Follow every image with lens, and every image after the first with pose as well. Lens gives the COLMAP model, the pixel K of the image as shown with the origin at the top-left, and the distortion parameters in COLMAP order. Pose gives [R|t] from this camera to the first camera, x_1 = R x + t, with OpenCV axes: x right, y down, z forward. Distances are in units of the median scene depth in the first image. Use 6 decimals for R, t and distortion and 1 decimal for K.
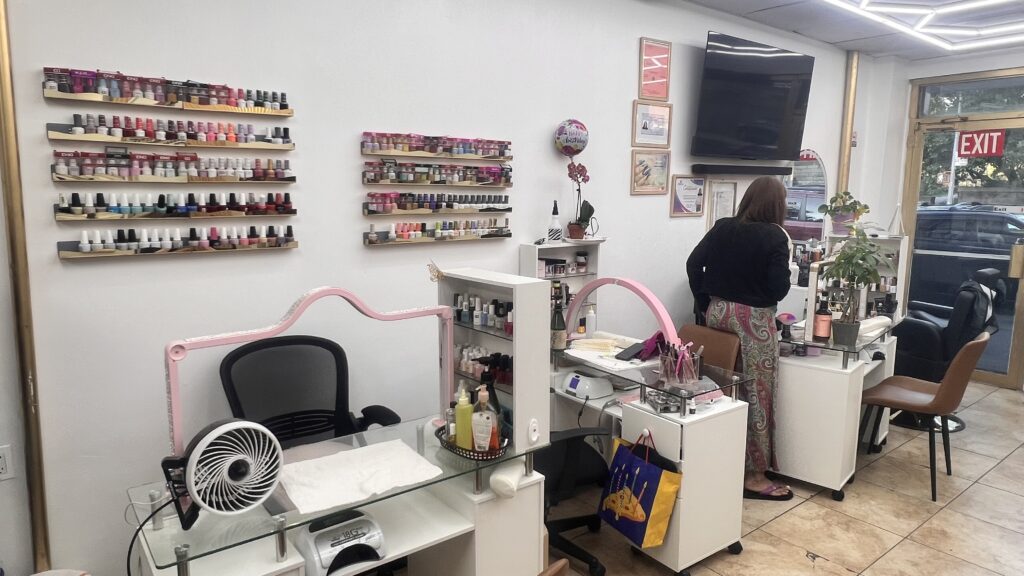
lens RADIAL K [[643.7, 0, 512.0], [0, 643.7, 288.0], [0, 0, 1]] dist [-0.000059, 0.001124]
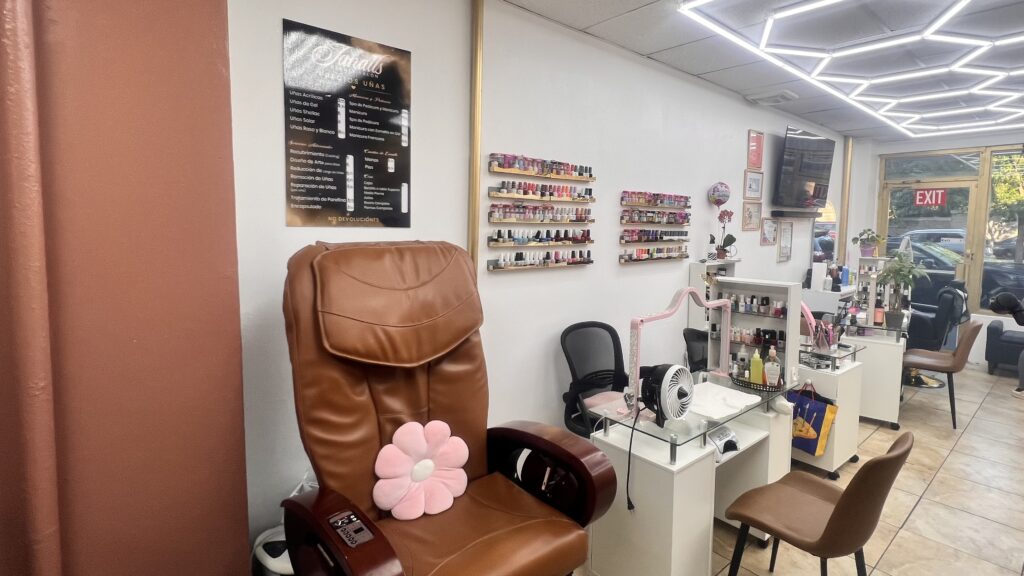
lens RADIAL K [[501.2, 0, 514.9], [0, 501.2, 267.4], [0, 0, 1]] dist [-0.002386, -0.000415]
pose [[0.998272, -0.000378, 0.058757, -0.581677], [0.004150, 0.997935, -0.064092, 0.021428], [-0.058611, 0.064225, 0.996213, -0.193260]]
